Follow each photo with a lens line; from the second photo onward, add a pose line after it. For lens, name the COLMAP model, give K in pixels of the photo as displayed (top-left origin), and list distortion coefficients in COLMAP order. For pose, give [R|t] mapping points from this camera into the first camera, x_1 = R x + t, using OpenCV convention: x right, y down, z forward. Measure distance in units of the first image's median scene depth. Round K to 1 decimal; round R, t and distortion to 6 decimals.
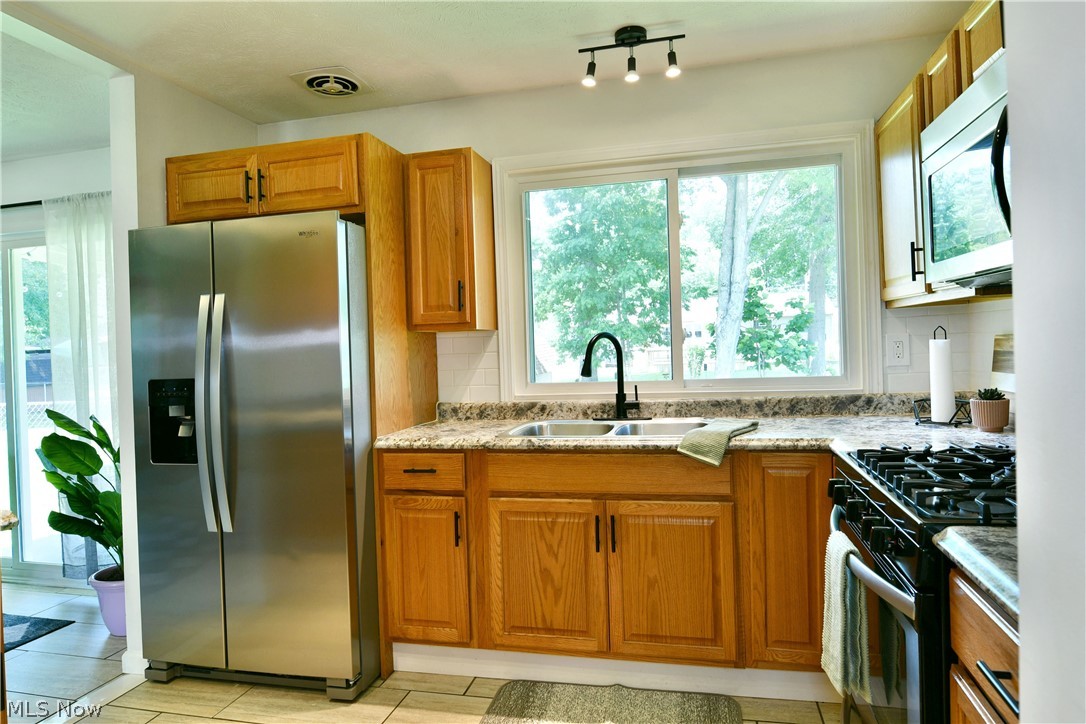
lens RADIAL K [[661.7, 0, 541.7], [0, 661.7, 345.4], [0, 0, 1]] dist [-0.011330, -0.006701]
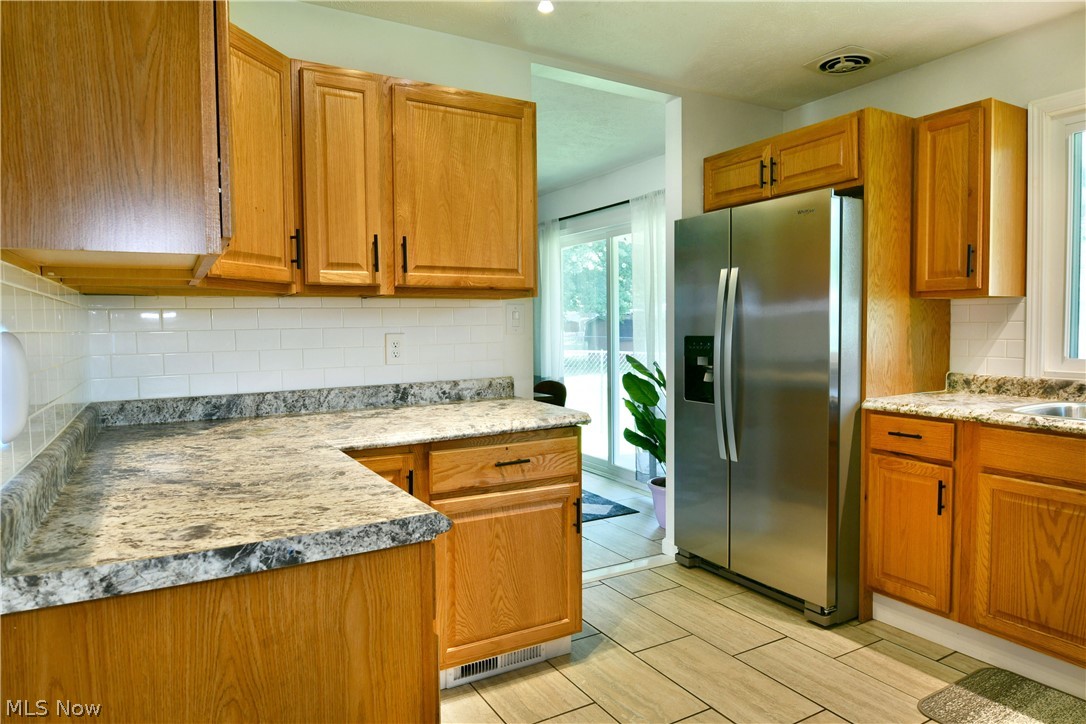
lens RADIAL K [[661.7, 0, 542.5], [0, 661.7, 349.6], [0, 0, 1]] dist [-0.011330, -0.006701]
pose [[0.691030, 0.055687, -0.720677, 0.150893], [-0.012112, 0.997780, 0.065485, -0.002544], [0.722724, -0.036523, 0.690171, -0.103153]]
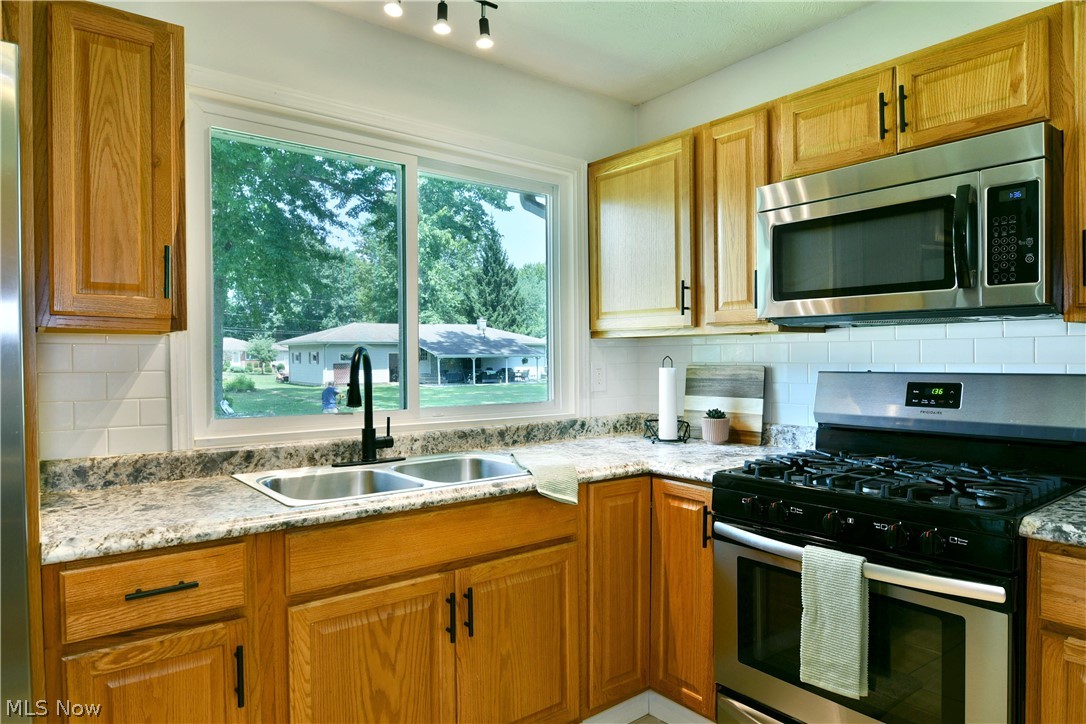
lens RADIAL K [[661.7, 0, 539.7], [0, 661.7, 363.6], [0, 0, 1]] dist [-0.011330, -0.006701]
pose [[0.621106, 0.029993, 0.783153, -0.400422], [-0.017985, 0.999550, -0.024017, 0.014249], [-0.783520, 0.000832, 0.621366, 0.417474]]
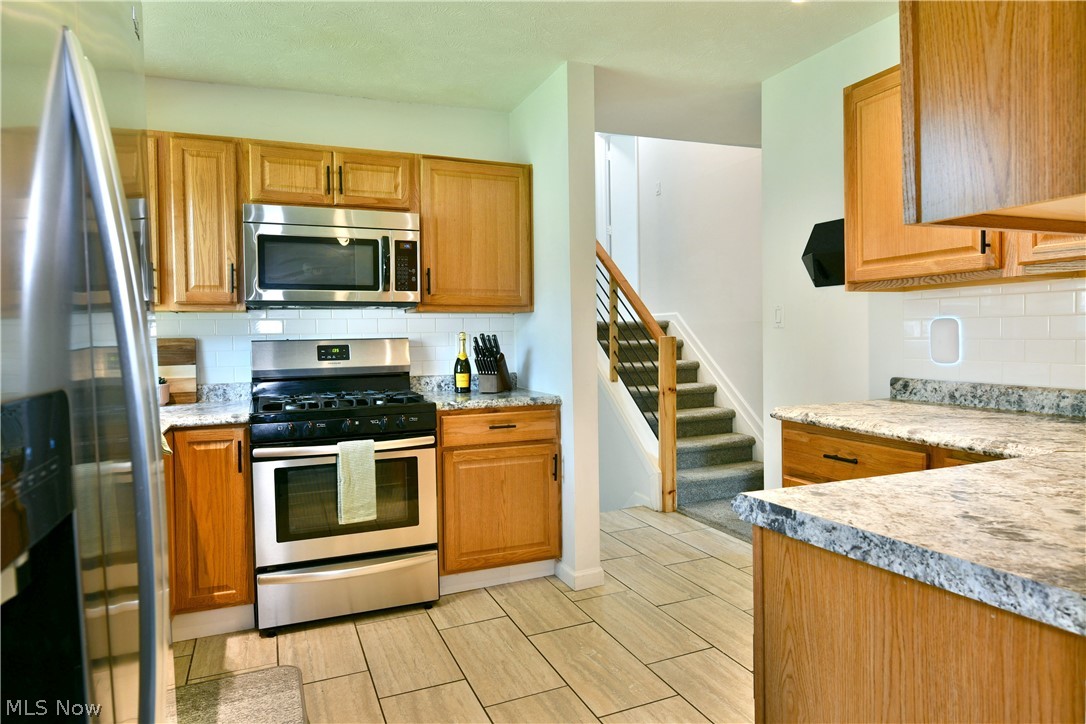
lens RADIAL K [[661.7, 0, 543.9], [0, 661.7, 354.1], [0, 0, 1]] dist [-0.011330, -0.006701]
pose [[-0.596623, 0.025103, 0.802129, -0.775323], [0.041402, 0.999142, -0.000475, 0.044724], [-0.801453, 0.032926, -0.597151, 0.978735]]
